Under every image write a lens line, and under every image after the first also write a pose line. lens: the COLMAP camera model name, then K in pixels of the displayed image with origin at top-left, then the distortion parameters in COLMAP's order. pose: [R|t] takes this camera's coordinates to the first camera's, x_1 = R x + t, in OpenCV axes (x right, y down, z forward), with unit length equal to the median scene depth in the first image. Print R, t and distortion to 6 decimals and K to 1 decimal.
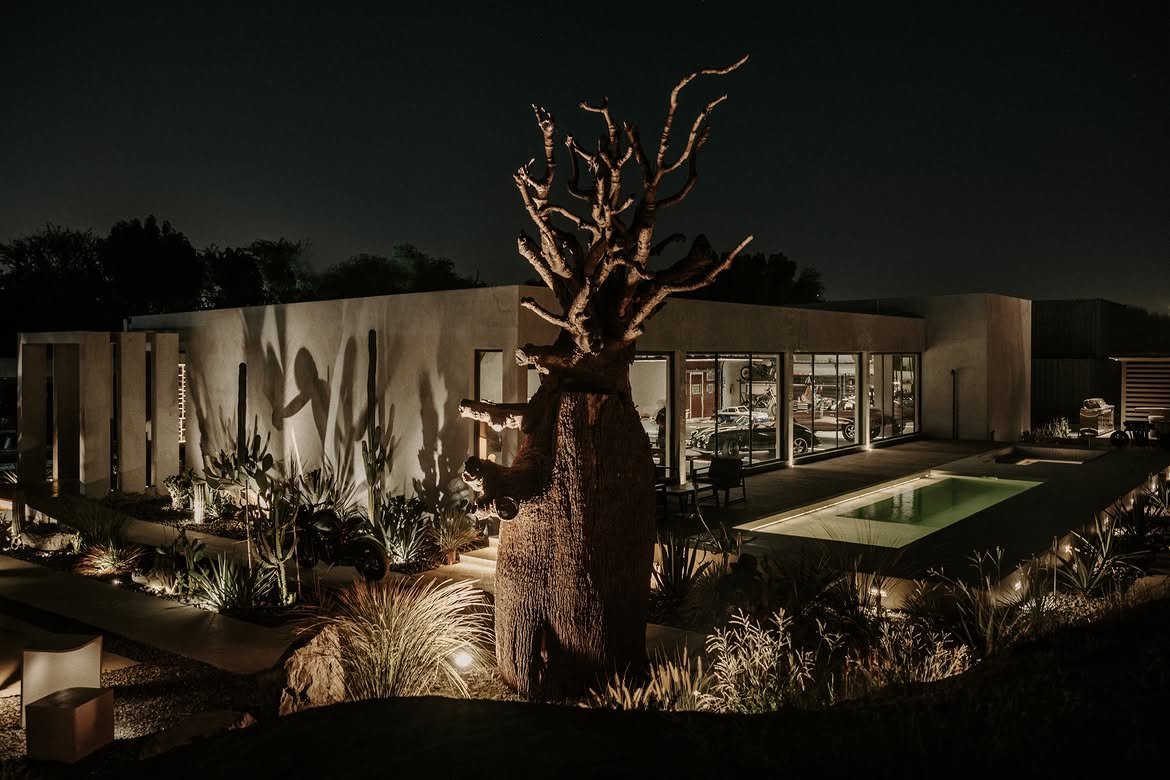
lens RADIAL K [[901.5, 0, 583.6], [0, 901.5, 352.4], [0, 0, 1]] dist [0.000580, -0.000378]
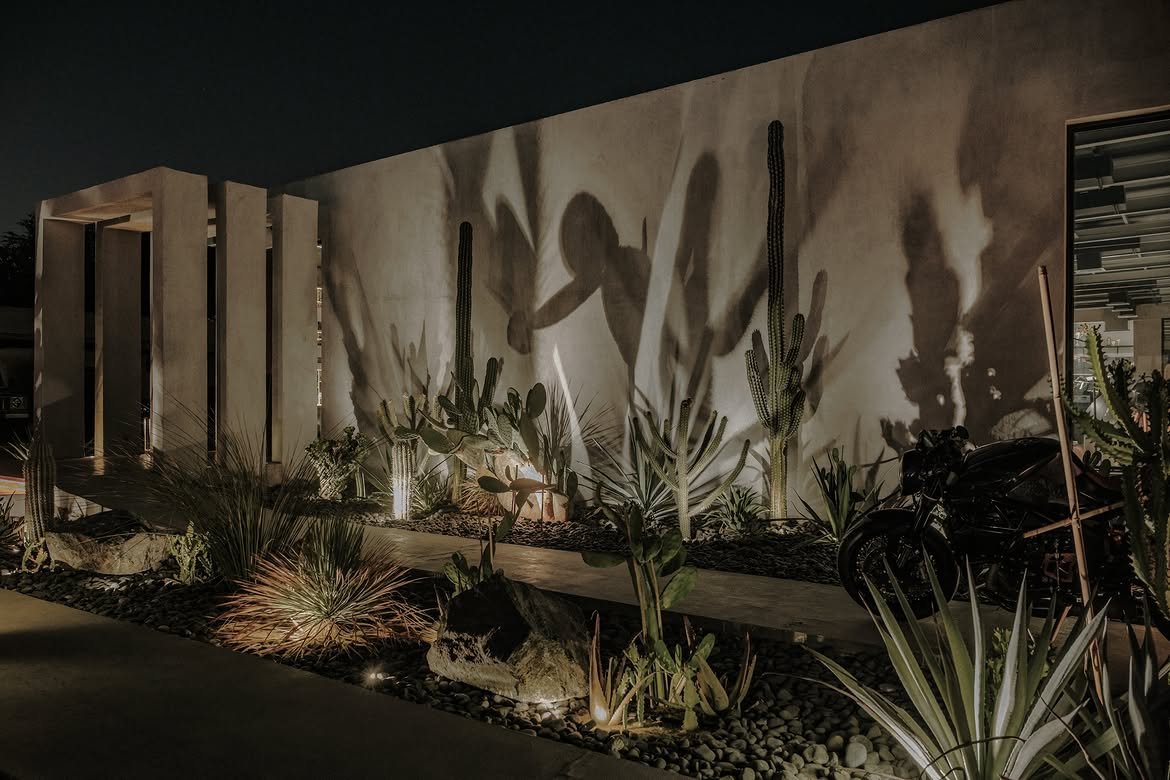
lens RADIAL K [[824.1, 0, 585.0], [0, 824.1, 390.0], [0, 0, 1]] dist [-0.006374, -0.001430]
pose [[0.999432, 0.000763, 0.033682, -0.340124], [-0.000591, 0.999987, -0.005120, 0.119060], [-0.033685, 0.005097, 0.999420, 0.536421]]
